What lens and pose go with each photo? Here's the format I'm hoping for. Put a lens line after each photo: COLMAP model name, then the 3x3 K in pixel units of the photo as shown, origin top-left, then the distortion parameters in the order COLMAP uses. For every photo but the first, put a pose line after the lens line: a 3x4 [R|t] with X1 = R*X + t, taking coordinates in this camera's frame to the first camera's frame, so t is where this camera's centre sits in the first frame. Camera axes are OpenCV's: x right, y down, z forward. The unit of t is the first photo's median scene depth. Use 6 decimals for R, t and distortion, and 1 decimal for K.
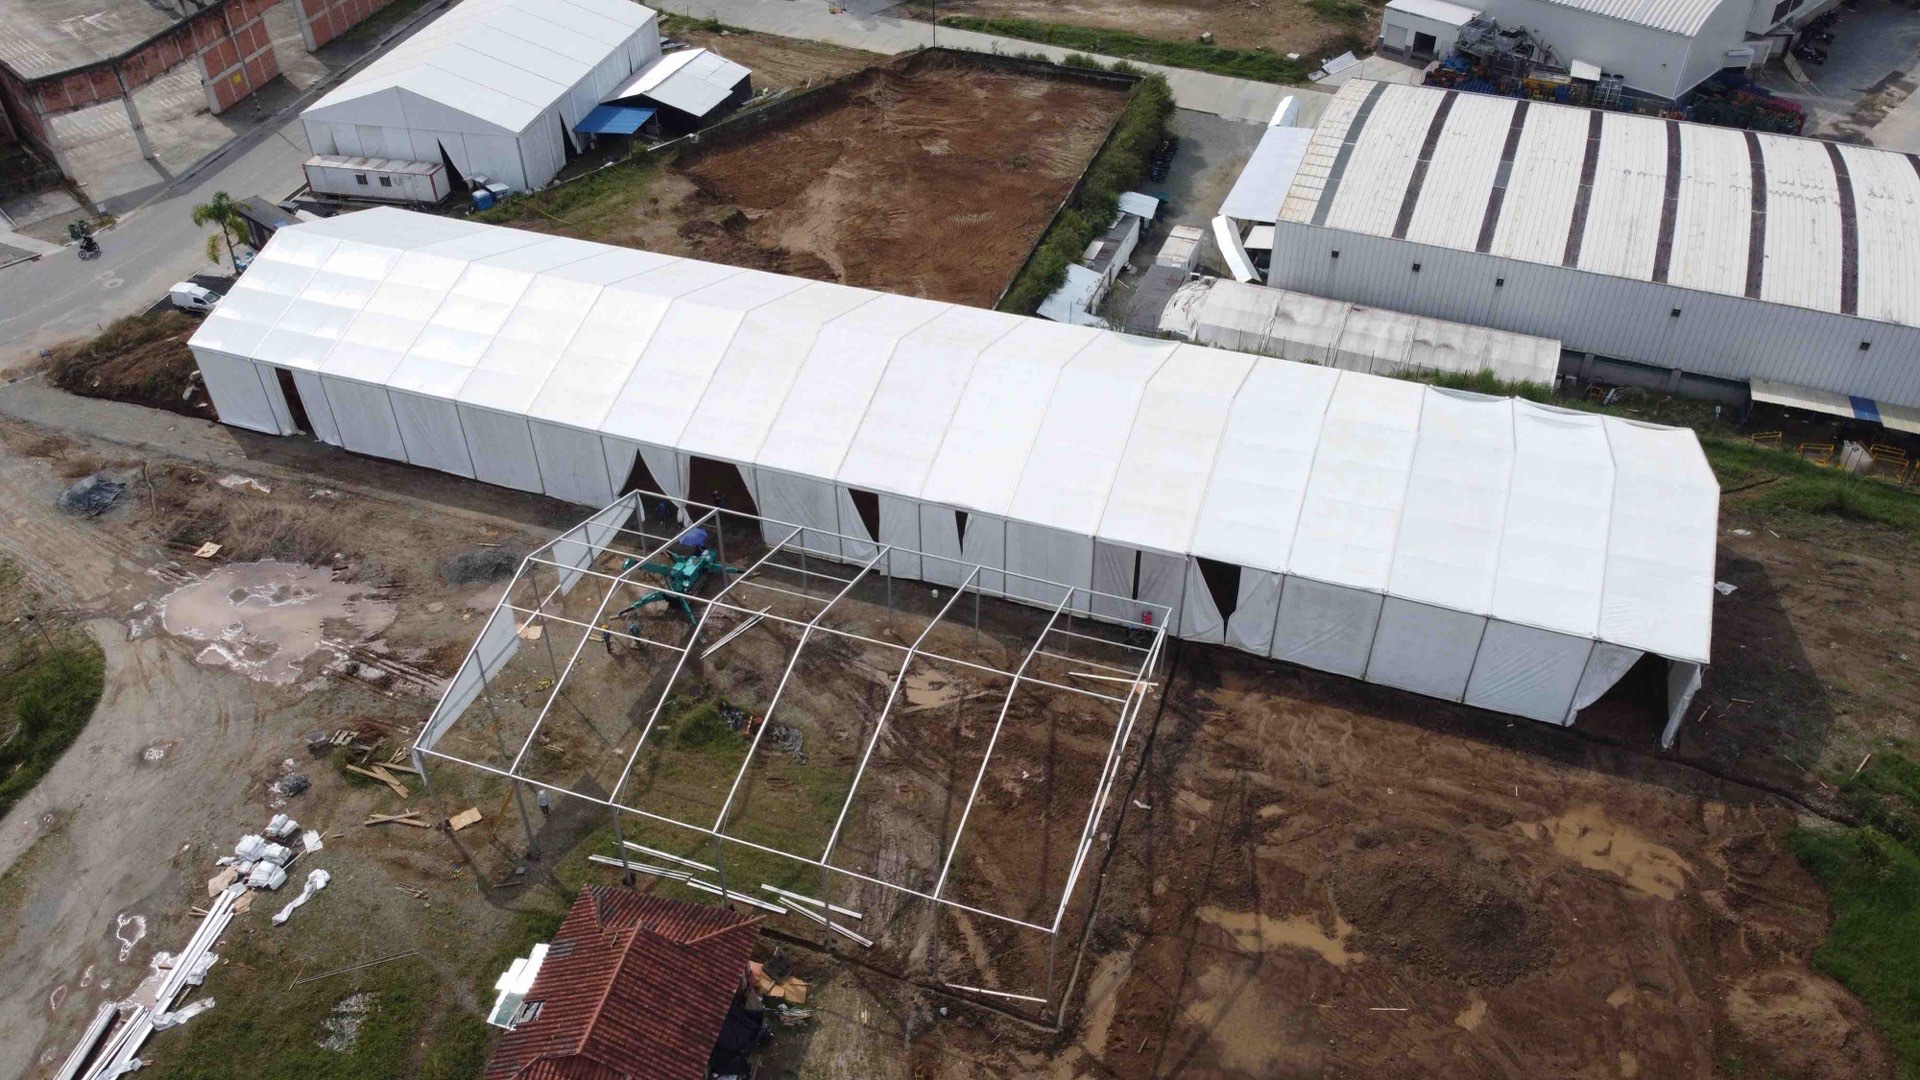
lens RADIAL K [[1461.0, 0, 952.5], [0, 1461.0, 545.7], [0, 0, 1]] dist [-0.001408, -0.003868]
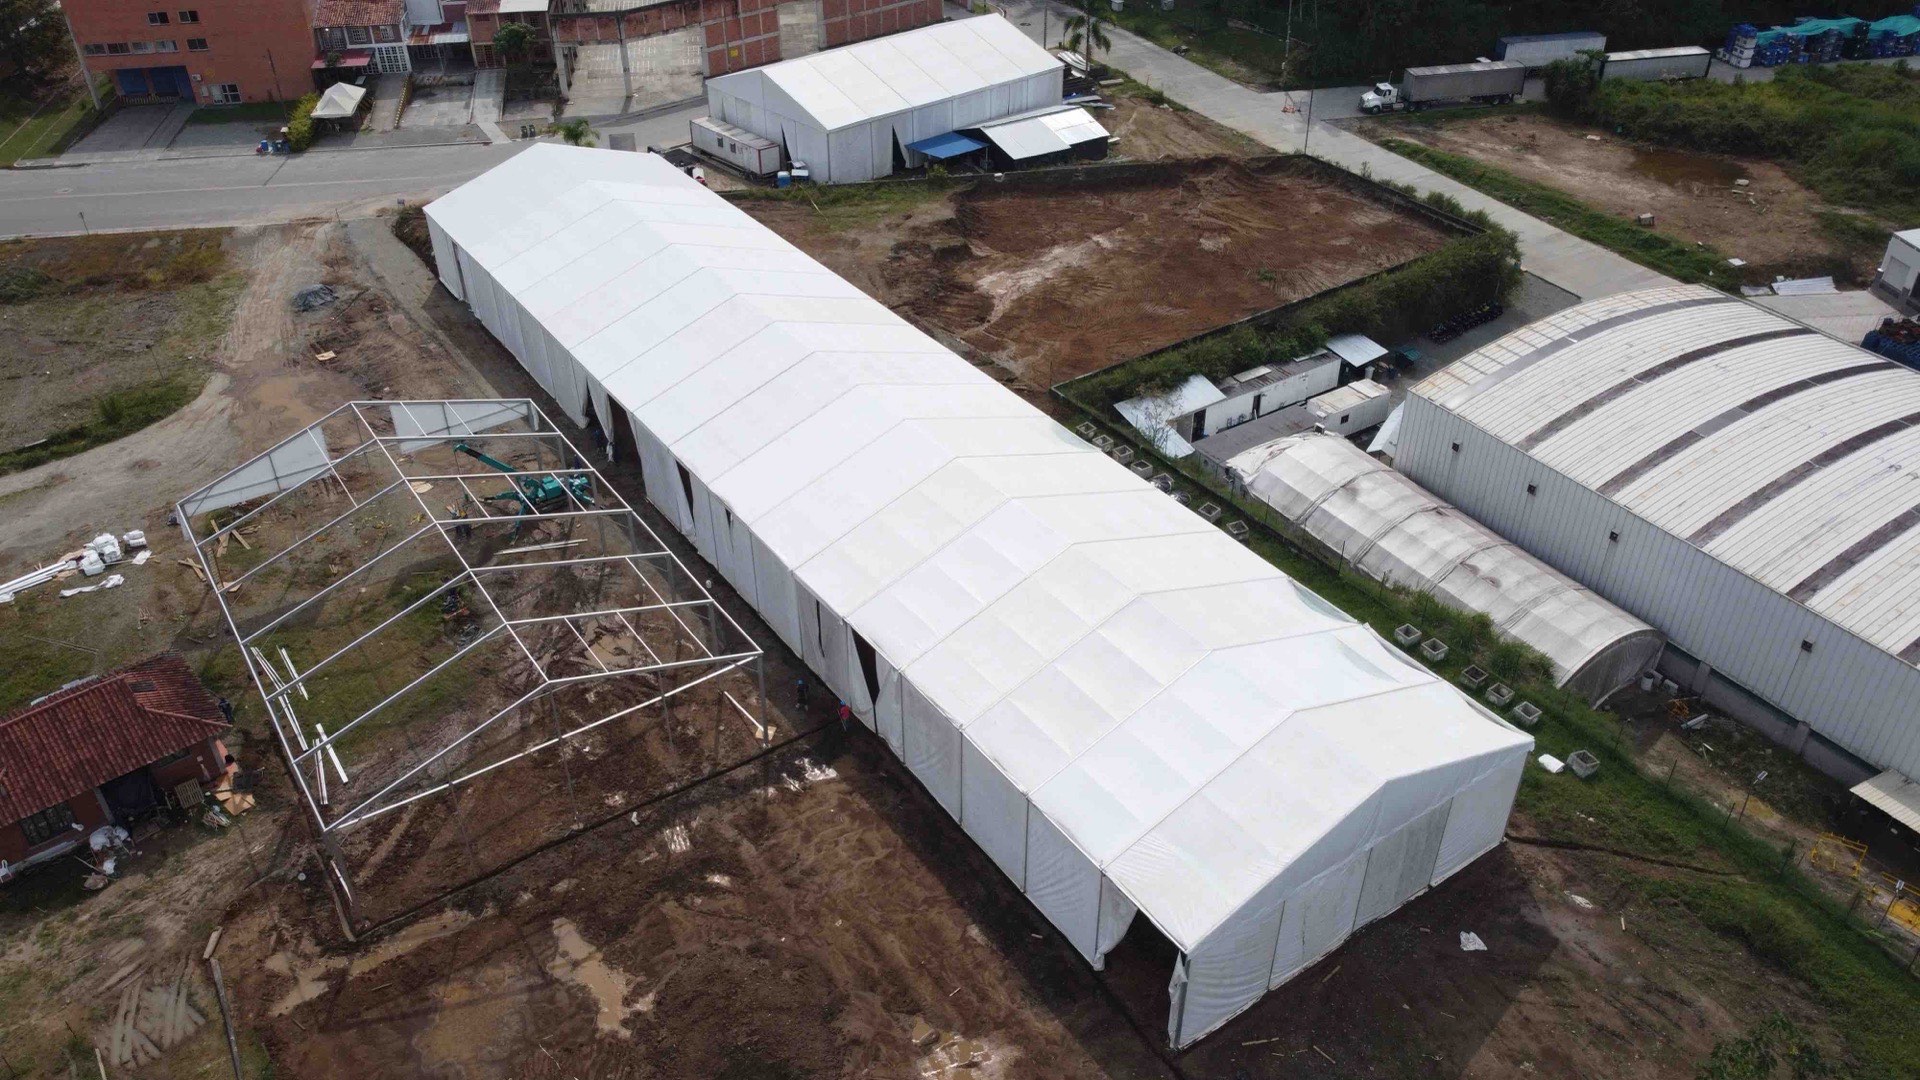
lens RADIAL K [[1461.0, 0, 952.5], [0, 1461.0, 545.7], [0, 0, 1]] dist [-0.001408, -0.003868]
pose [[0.810392, 0.338079, -0.478506, 0.403744], [-0.370126, 0.928523, 0.029189, -0.056734], [0.454172, 0.153453, 0.877599, 0.119628]]
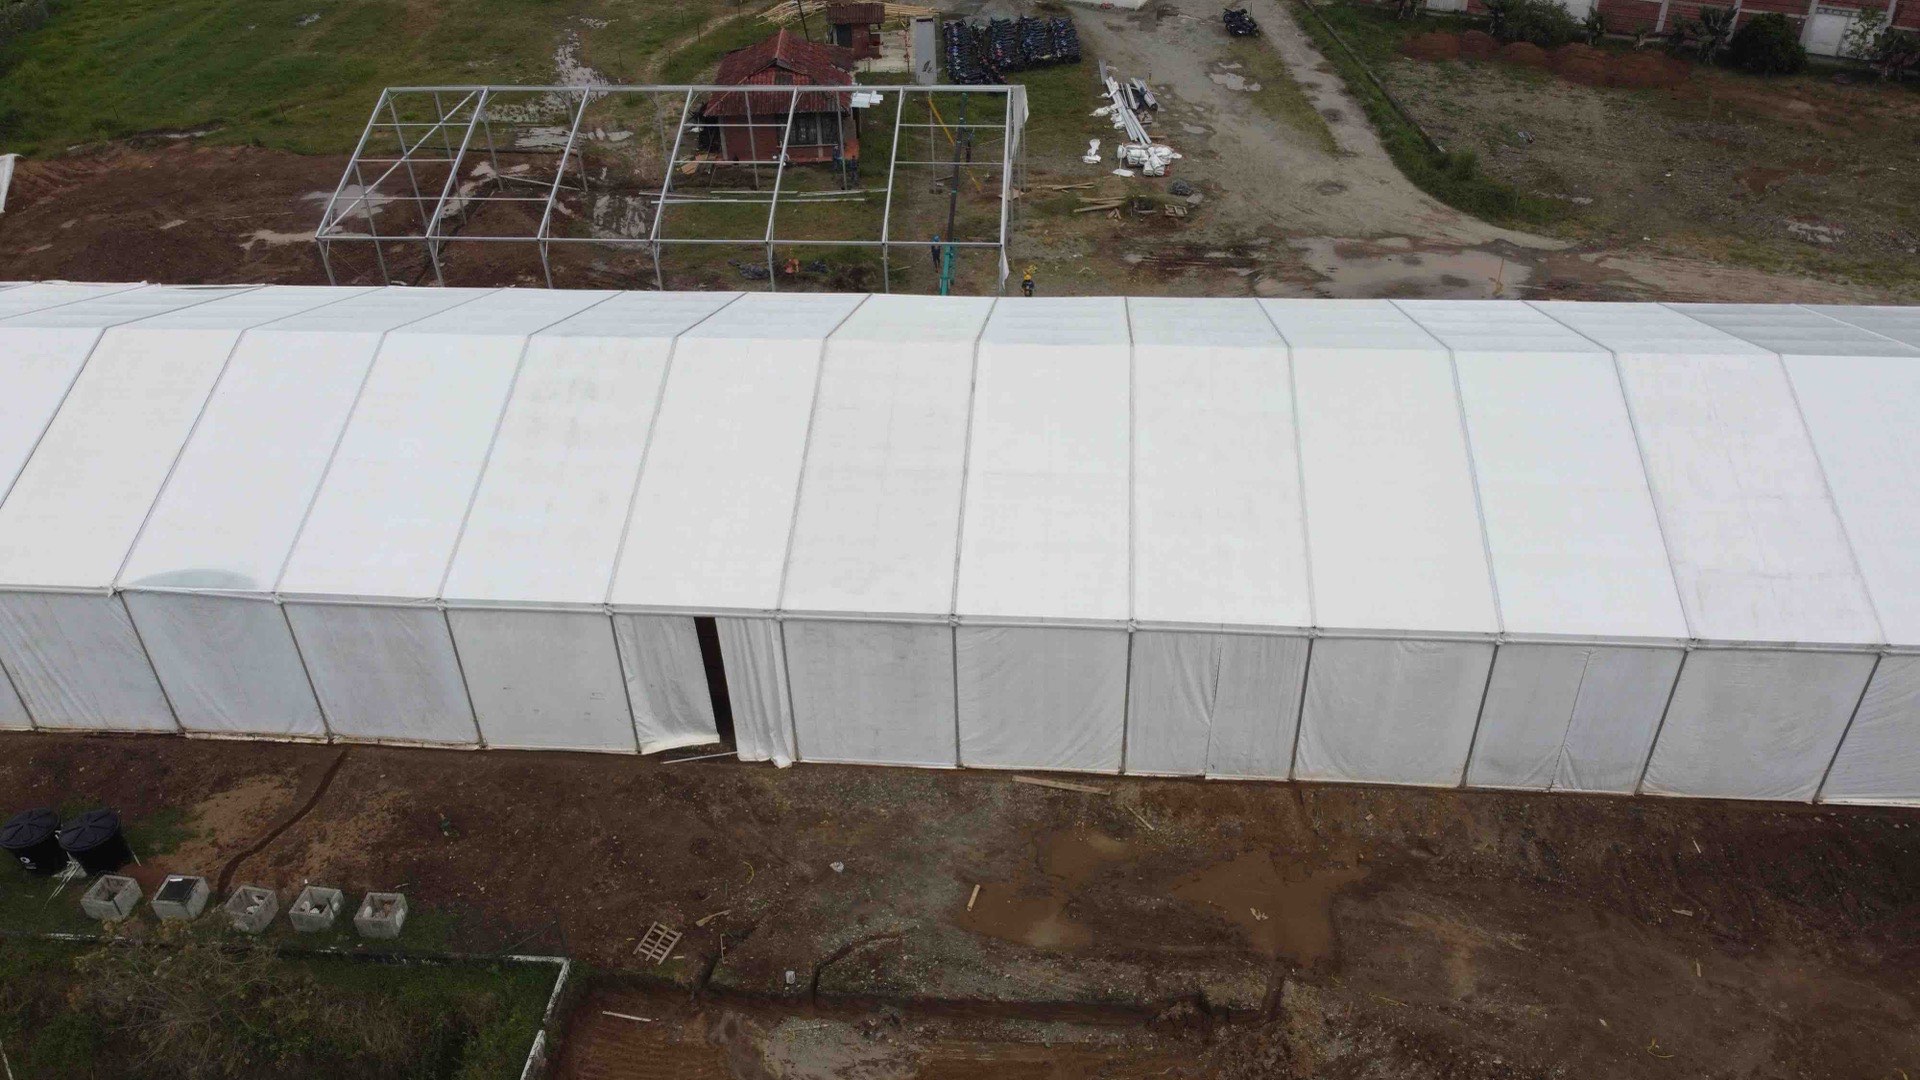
lens RADIAL K [[1461.0, 0, 952.5], [0, 1461.0, 545.7], [0, 0, 1]] dist [-0.001408, -0.003868]
pose [[-0.966678, 0.177804, -0.184174, -0.015316], [-0.129550, 0.280739, 0.951001, -0.466319], [0.220797, 0.943171, -0.248350, 0.869919]]
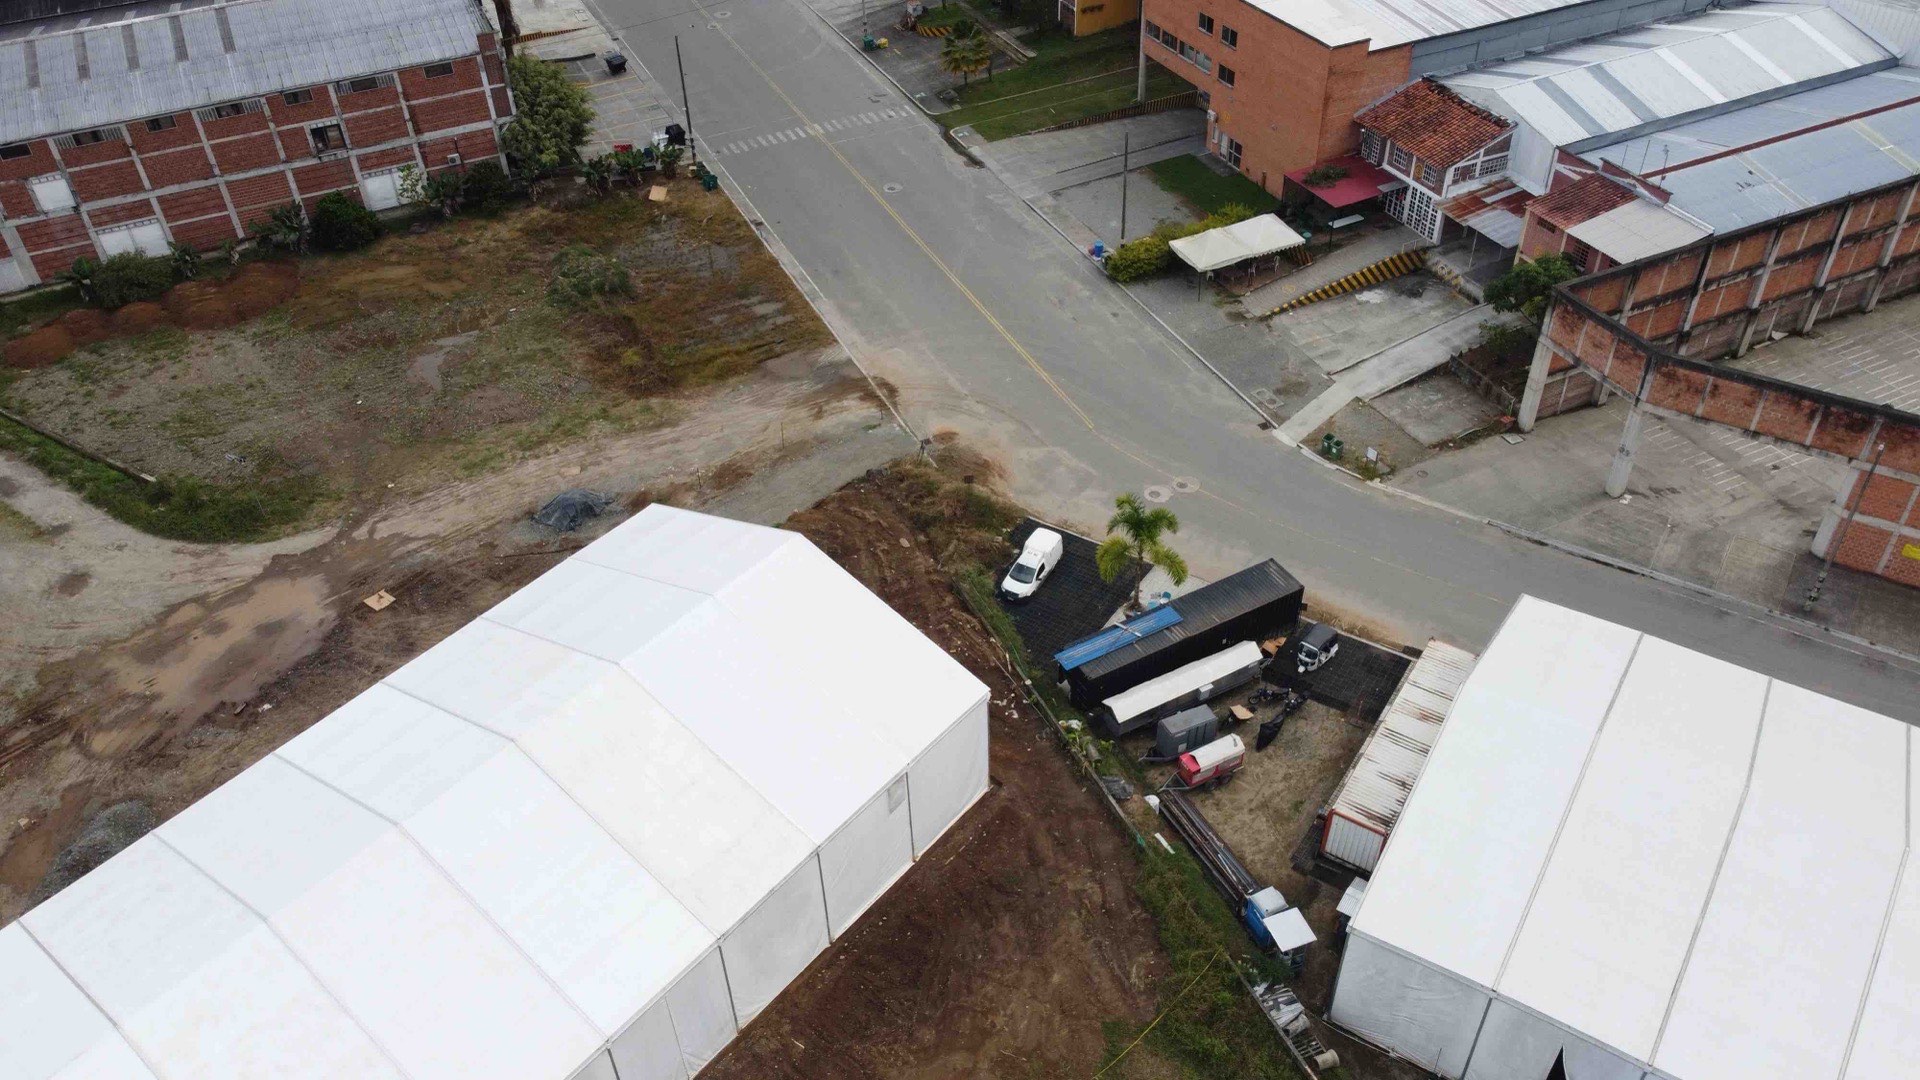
lens RADIAL K [[1461.0, 0, 952.5], [0, 1461.0, 545.7], [0, 0, 1]] dist [-0.001408, -0.003868]
pose [[-0.339074, 0.618247, -0.709083, -0.026782], [-0.561709, 0.471583, 0.679774, -0.544836], [0.754660, 0.628792, 0.187374, 0.749011]]
